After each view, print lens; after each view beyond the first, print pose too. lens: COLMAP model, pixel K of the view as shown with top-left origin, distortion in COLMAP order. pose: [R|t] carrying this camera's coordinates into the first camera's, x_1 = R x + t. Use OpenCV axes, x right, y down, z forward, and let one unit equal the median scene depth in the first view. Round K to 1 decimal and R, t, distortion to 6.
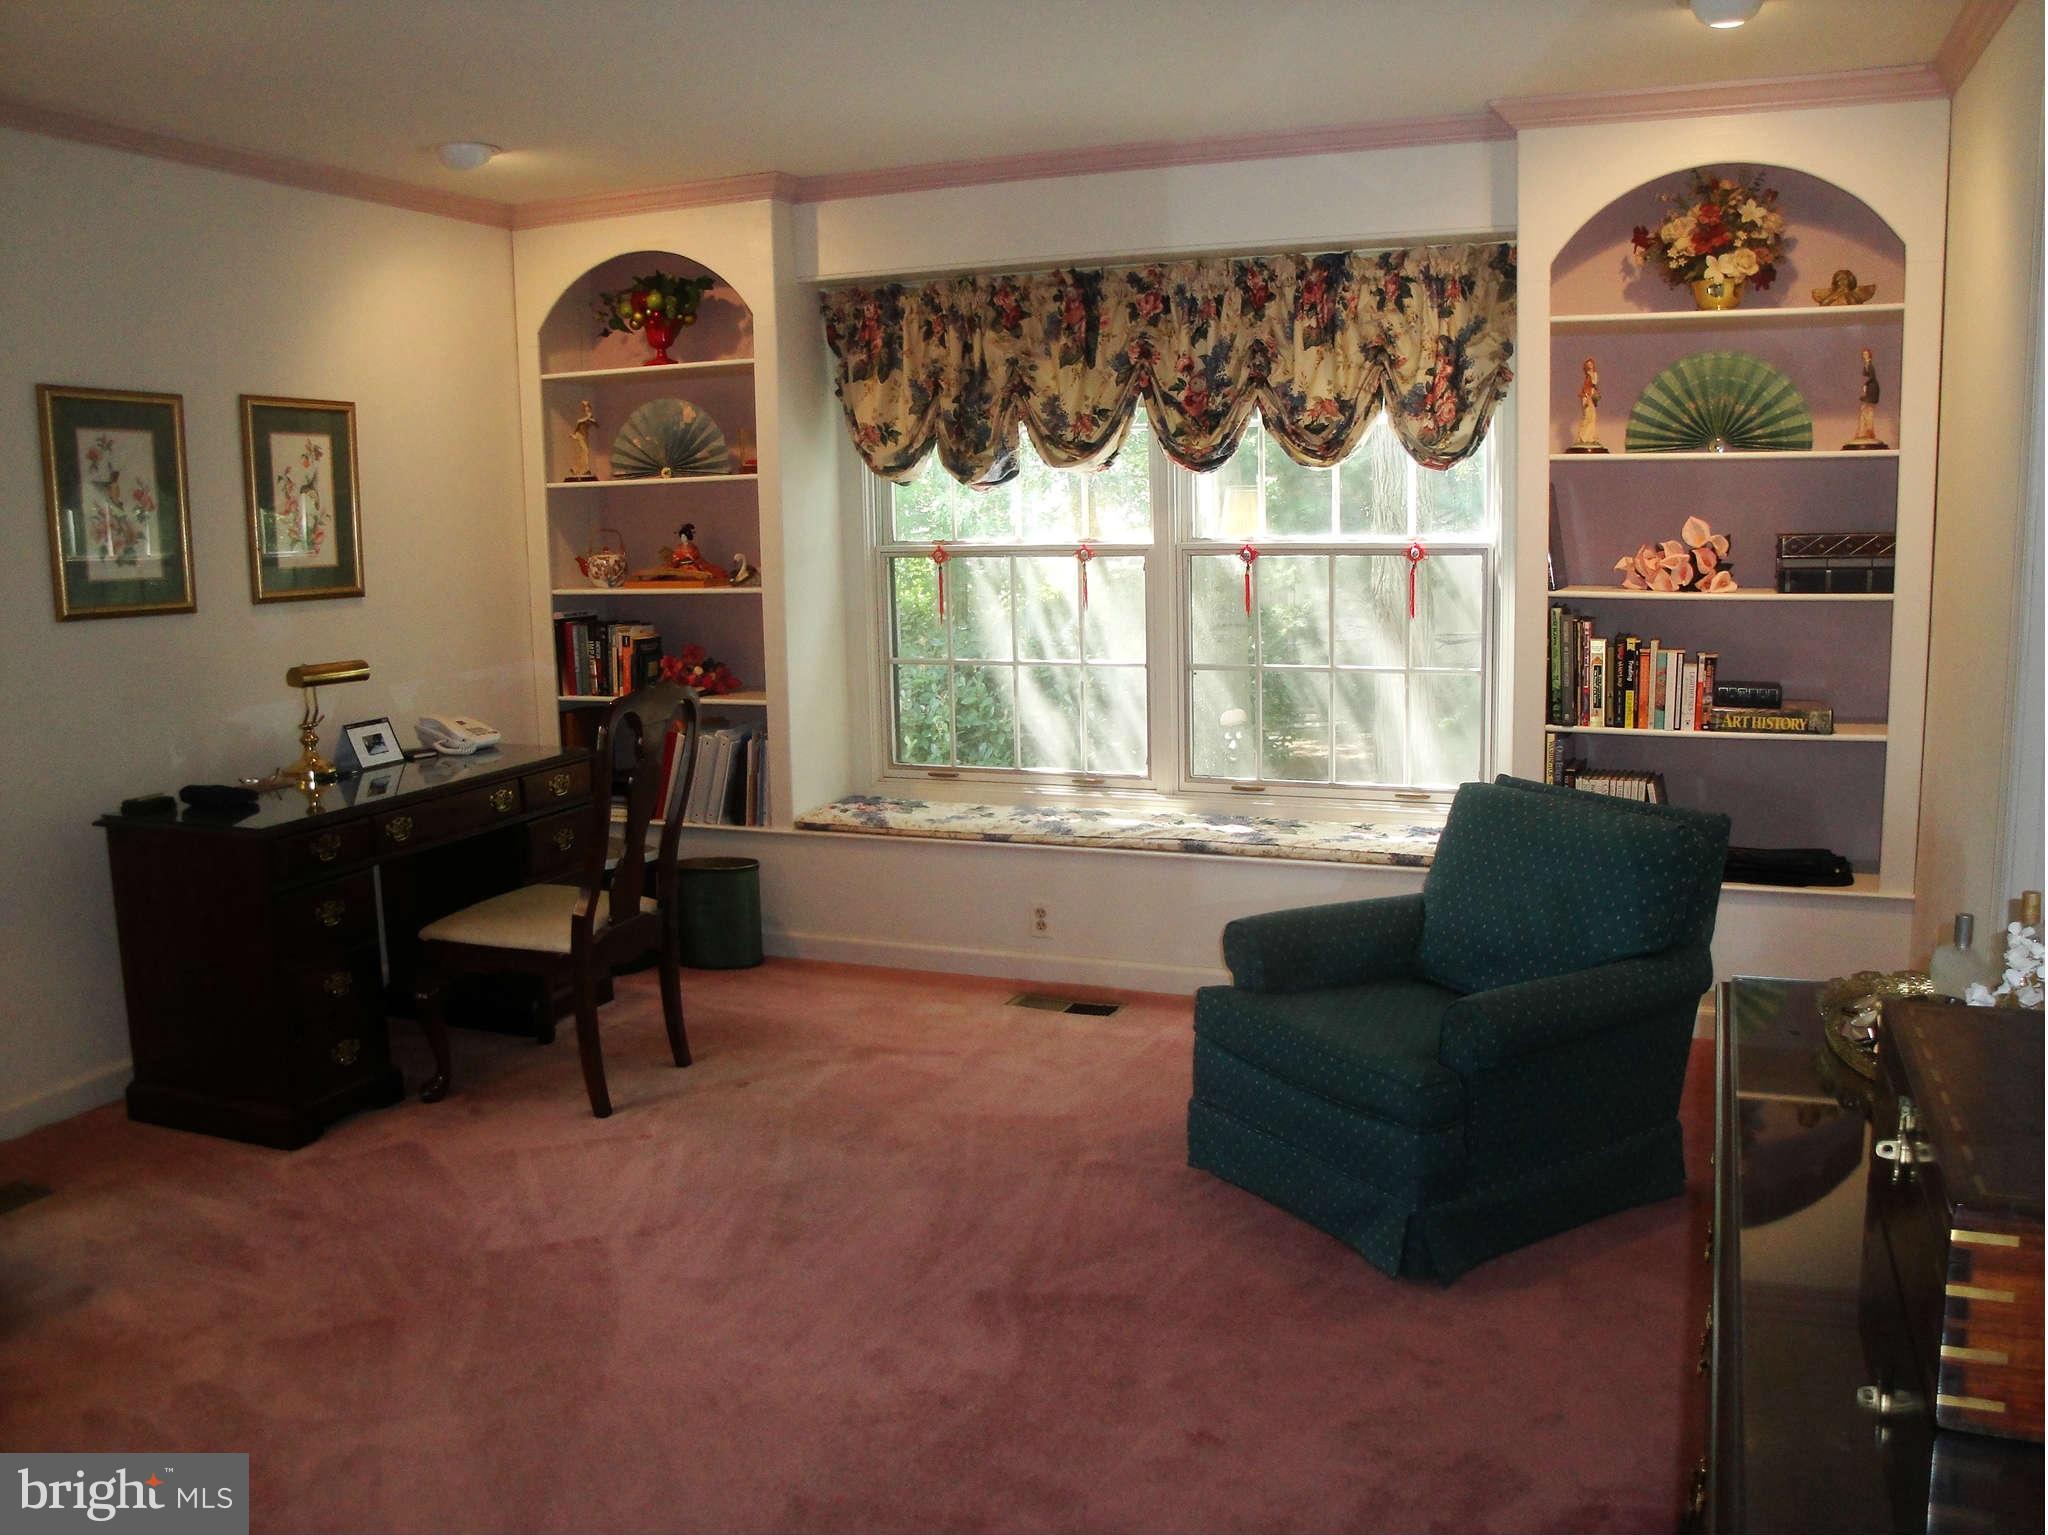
lens RADIAL K [[1696.4, 0, 1021.6], [0, 1696.4, 773.9], [0, 0, 1]] dist [-0.174993, 0.161504]
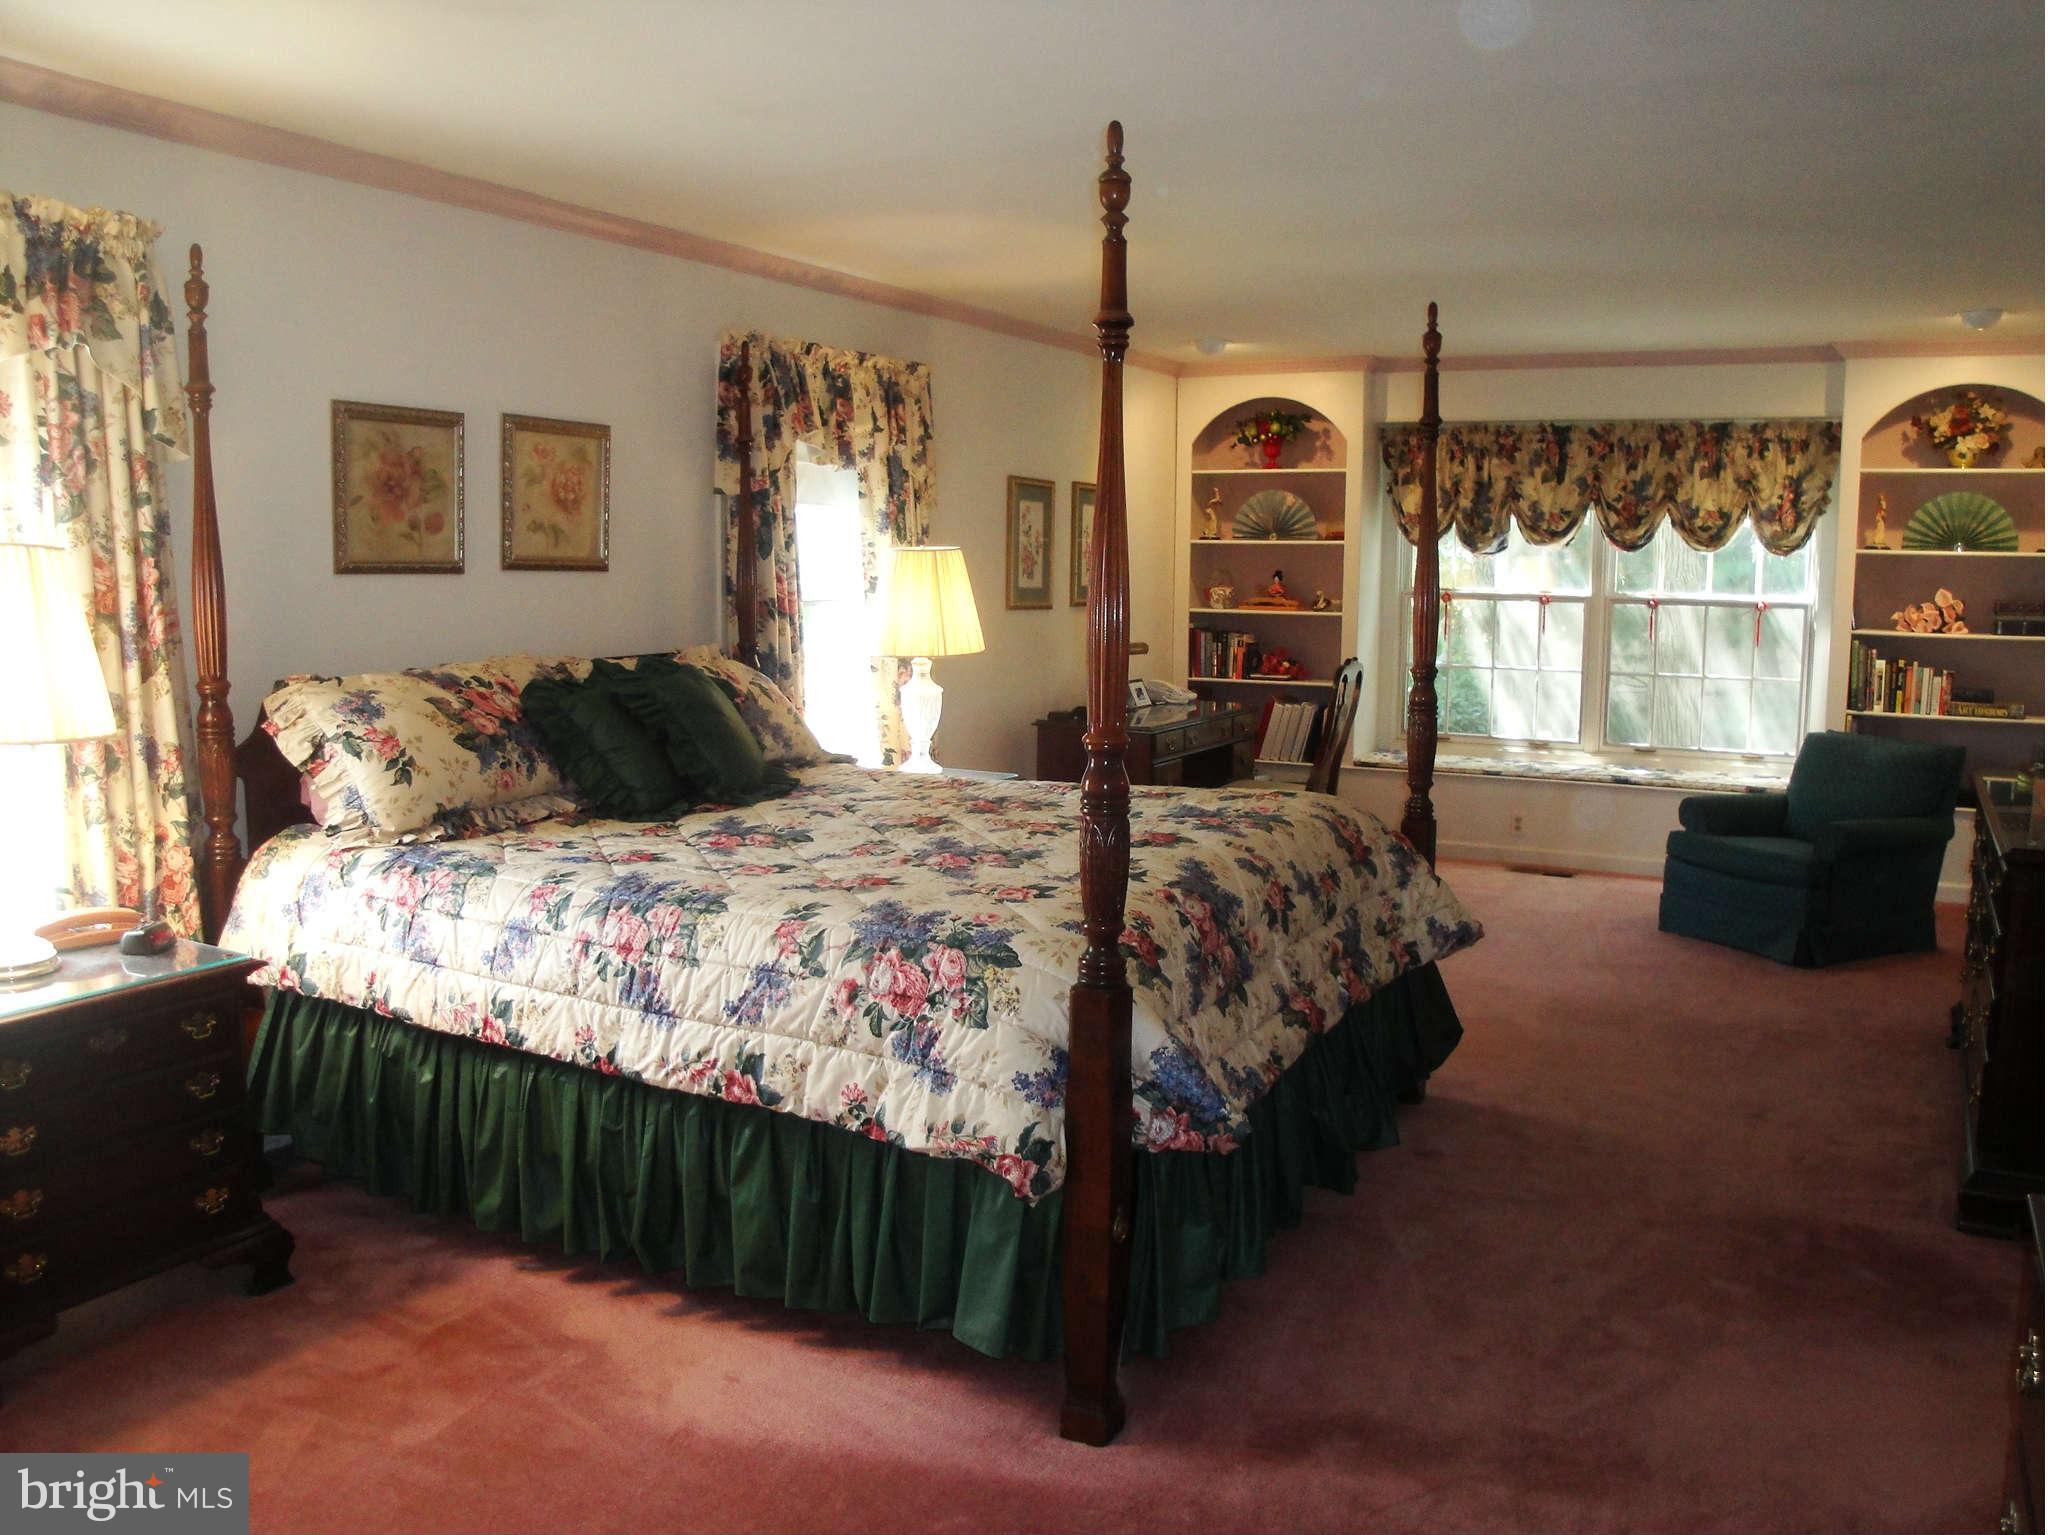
lens RADIAL K [[1663.7, 0, 1030.5], [0, 1663.7, 795.8], [0, 0, 1]] dist [-0.169590, 0.130874]
pose [[0.994672, 0.042826, -0.093775, -0.313244], [-0.044480, 0.998888, -0.015620, 0.106730], [0.093002, 0.019708, 0.995471, -0.614787]]
